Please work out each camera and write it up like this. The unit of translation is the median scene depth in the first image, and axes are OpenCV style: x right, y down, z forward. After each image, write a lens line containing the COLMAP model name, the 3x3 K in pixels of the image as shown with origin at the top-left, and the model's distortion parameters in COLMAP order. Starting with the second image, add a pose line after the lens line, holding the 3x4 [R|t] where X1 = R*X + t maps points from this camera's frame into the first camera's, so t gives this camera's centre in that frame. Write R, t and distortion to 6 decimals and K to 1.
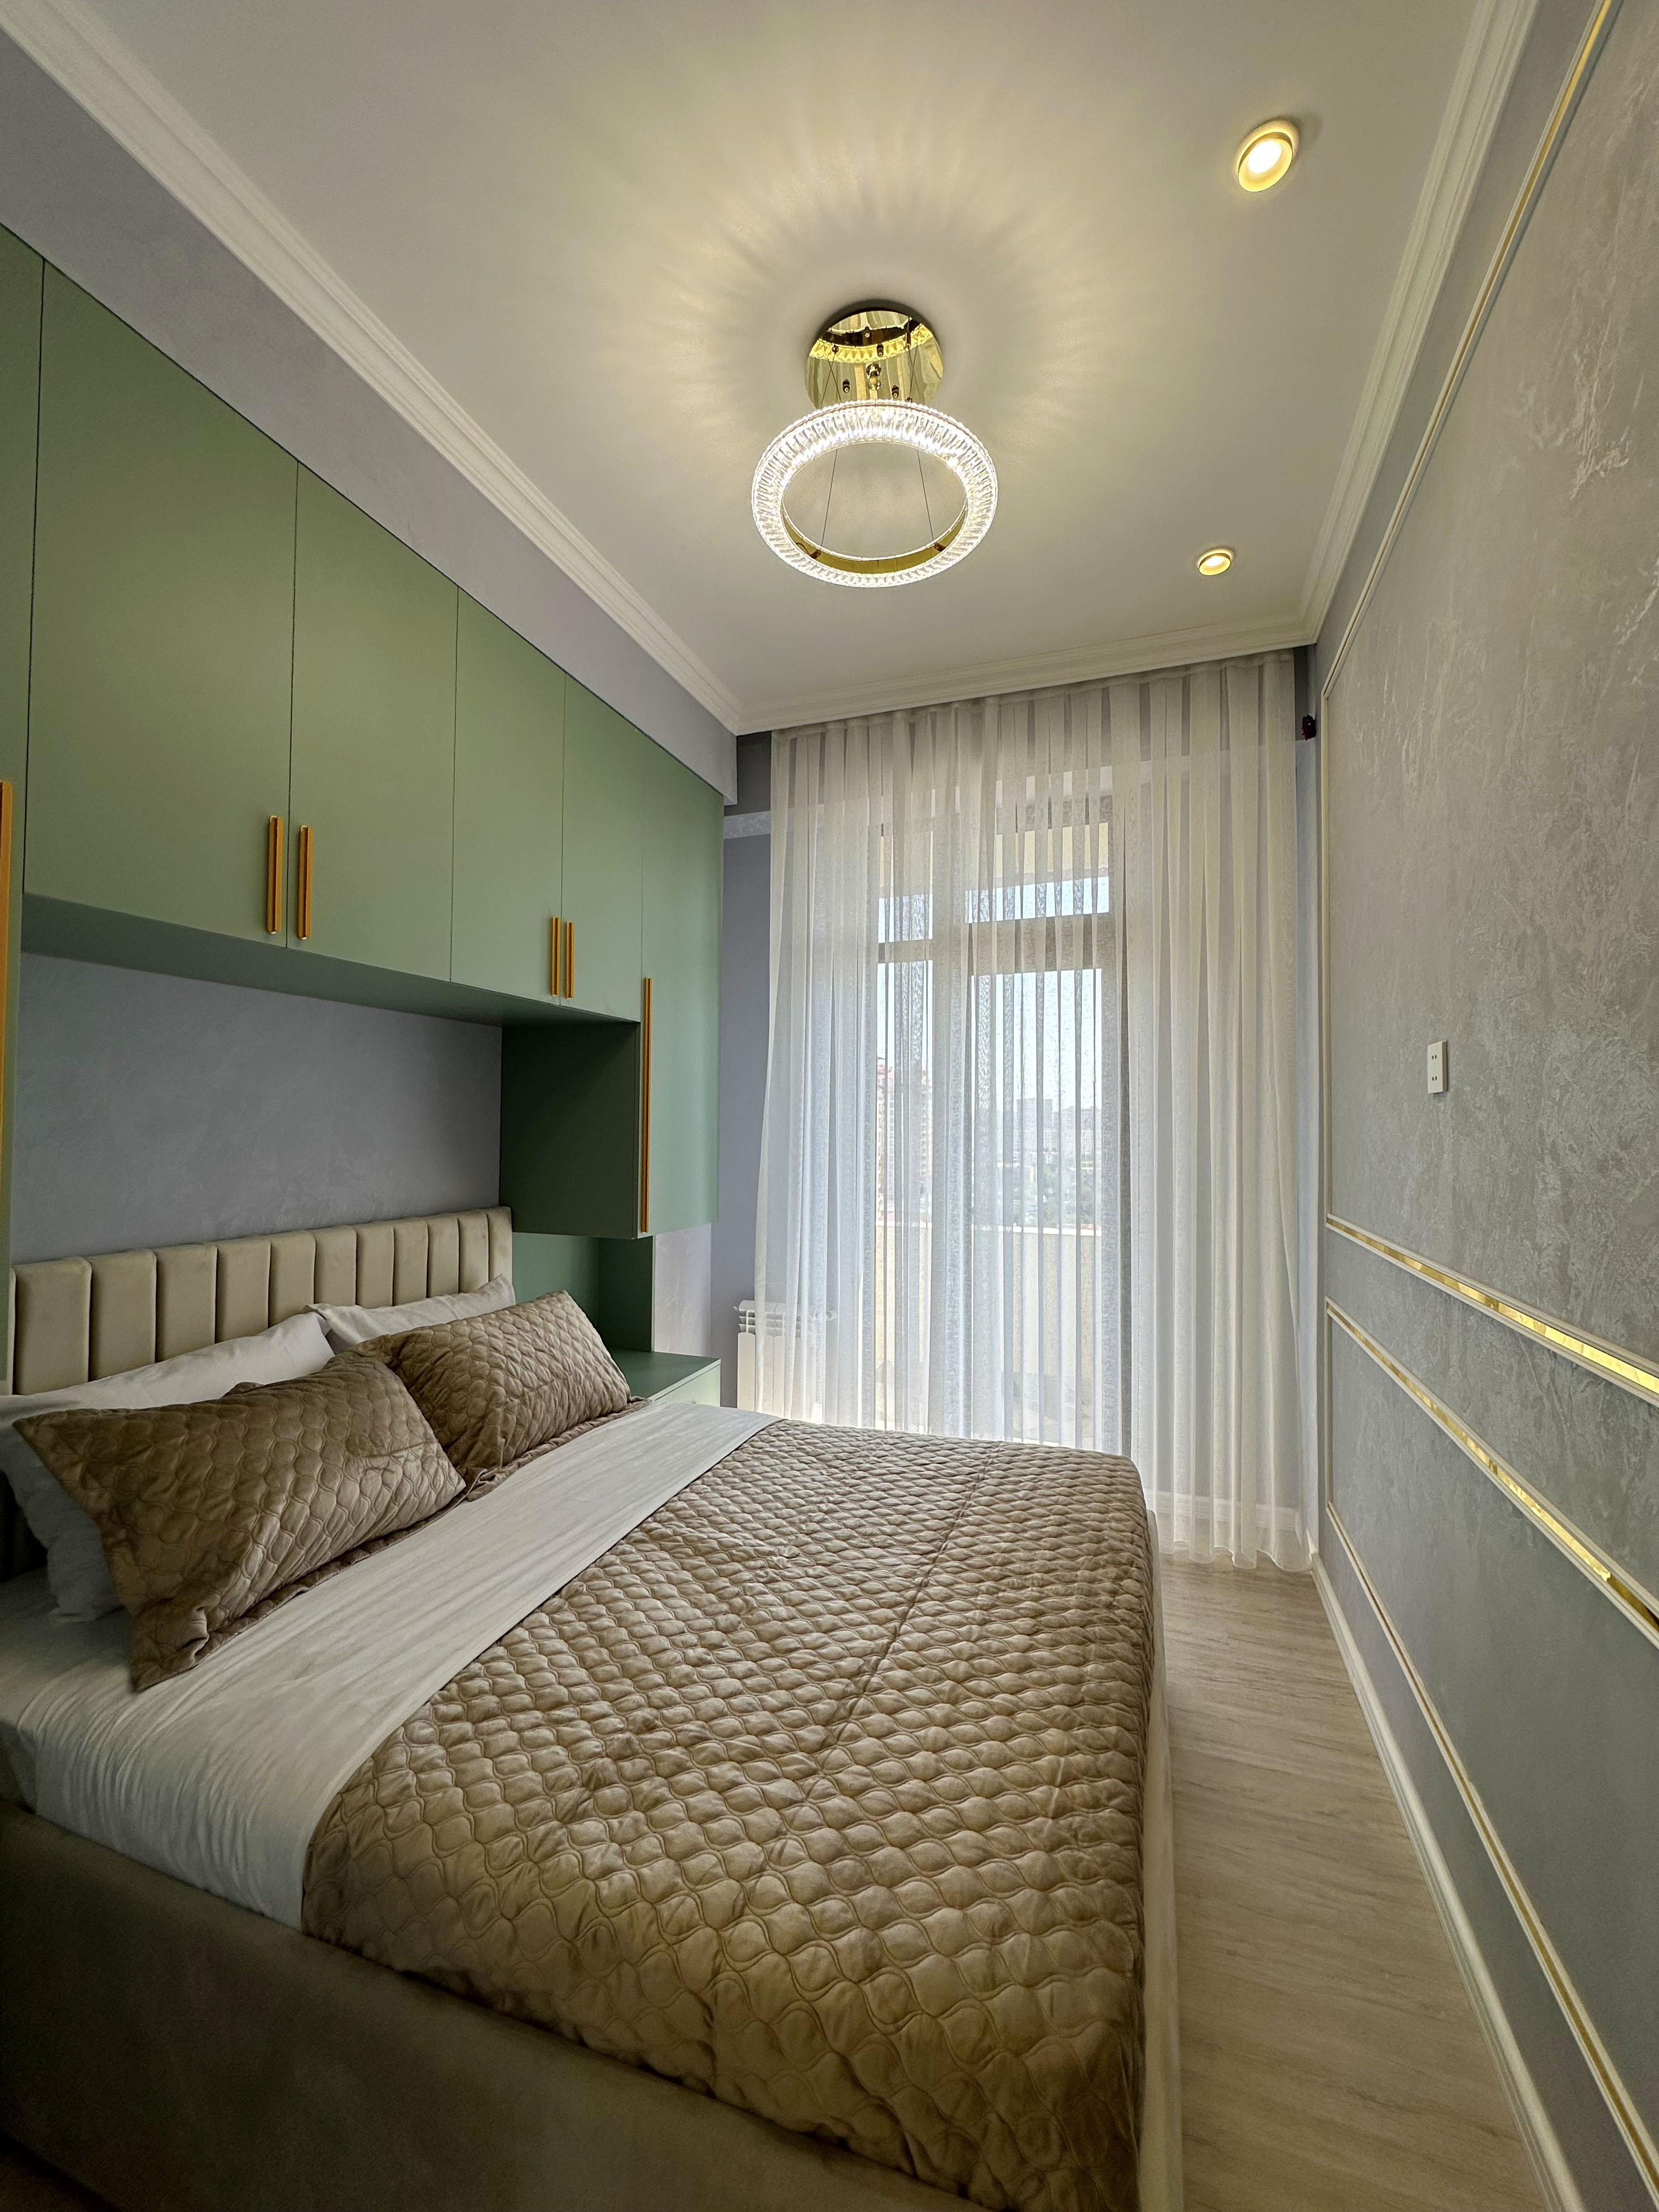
lens RADIAL K [[878.9, 0, 829.5], [0, 878.9, 1106.0], [0, 0, 1]] dist [-0.006492, 0.000222]
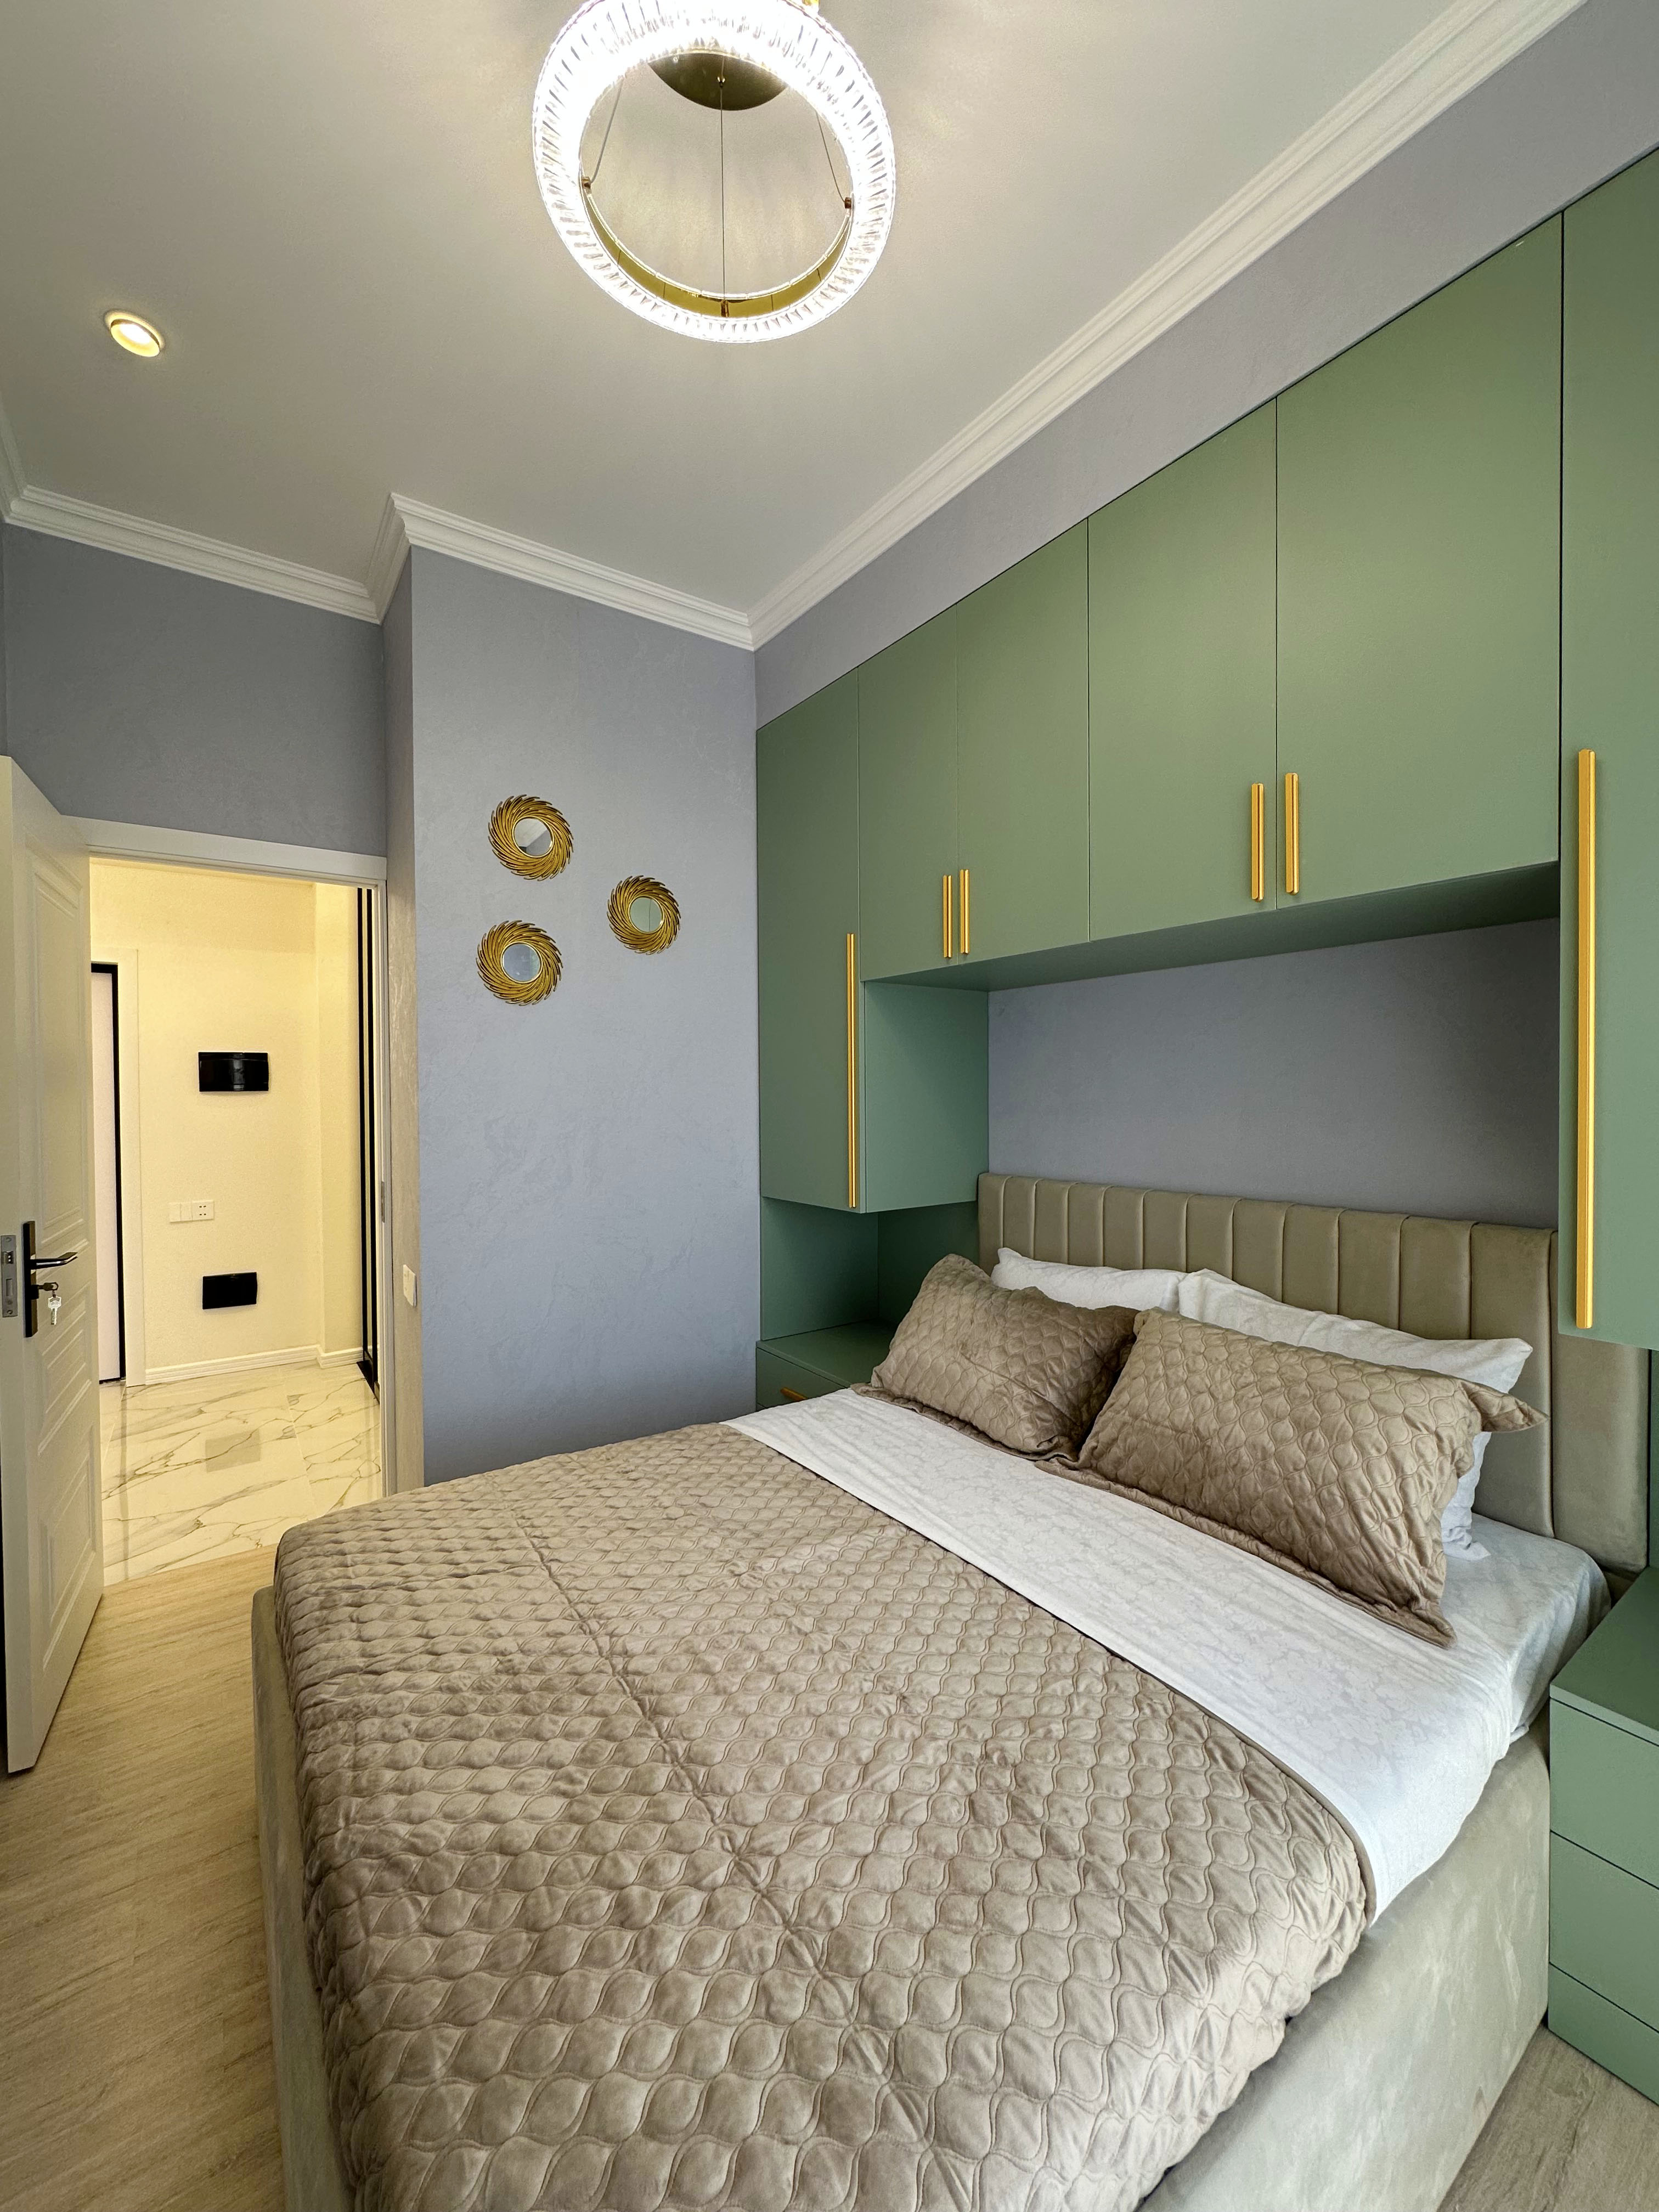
lens RADIAL K [[878.9, 0, 829.5], [0, 878.9, 1106.0], [0, 0, 1]] dist [-0.006492, 0.000222]
pose [[-0.569580, 0.009234, -0.821884, 0.591317], [0.022782, 0.999730, -0.004557, 0.038204], [0.821620, -0.021320, -0.569637, 1.484570]]
